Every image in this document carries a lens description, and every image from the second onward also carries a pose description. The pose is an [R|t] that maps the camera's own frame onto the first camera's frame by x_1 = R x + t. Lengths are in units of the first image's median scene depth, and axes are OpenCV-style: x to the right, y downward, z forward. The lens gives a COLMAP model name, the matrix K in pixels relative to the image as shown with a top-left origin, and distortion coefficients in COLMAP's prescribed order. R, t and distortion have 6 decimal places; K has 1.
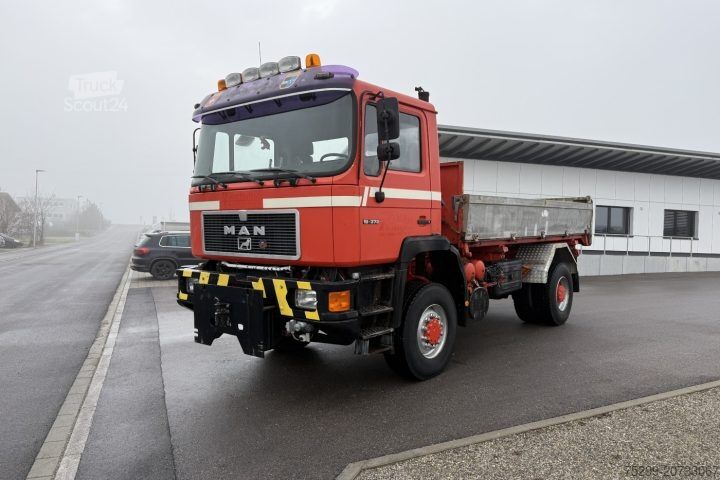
lens RADIAL K [[536.9, 0, 362.1], [0, 536.9, 248.1], [0, 0, 1]] dist [0.006349, -0.000184]
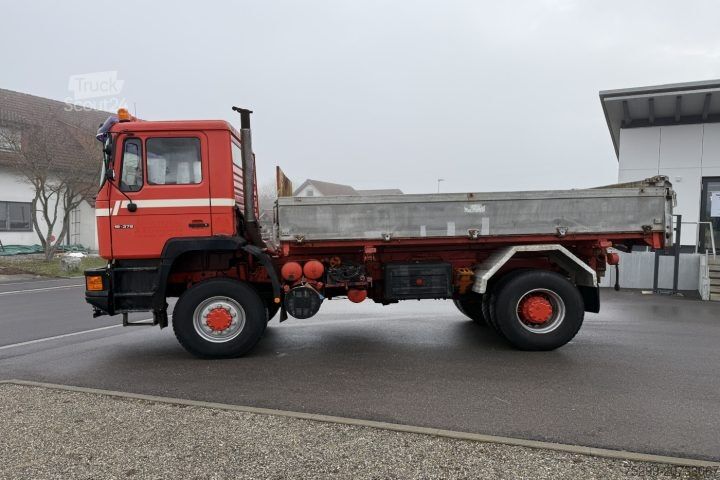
lens RADIAL K [[539.0, 0, 357.3], [0, 539.0, 275.0], [0, 0, 1]] dist [0.002256, -0.003583]
pose [[0.663875, 0.053647, -0.745917, 1.229586], [-0.012819, 0.998093, 0.060375, -0.015006], [0.747734, -0.030520, 0.663297, 0.467378]]
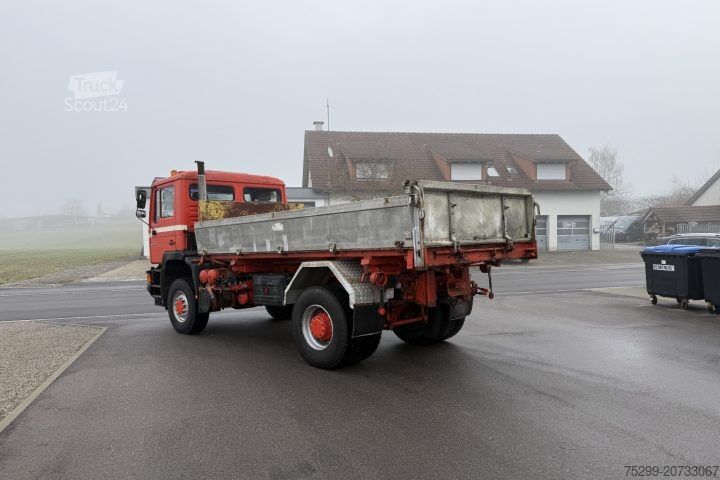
lens RADIAL K [[536.9, 0, 362.1], [0, 536.9, 248.1], [0, 0, 1]] dist [0.006349, -0.000184]
pose [[-0.136382, 0.018737, -0.990479, 1.777156], [-0.003049, 0.999808, 0.019333, -0.067995], [0.990652, 0.005657, -0.136299, 1.852182]]
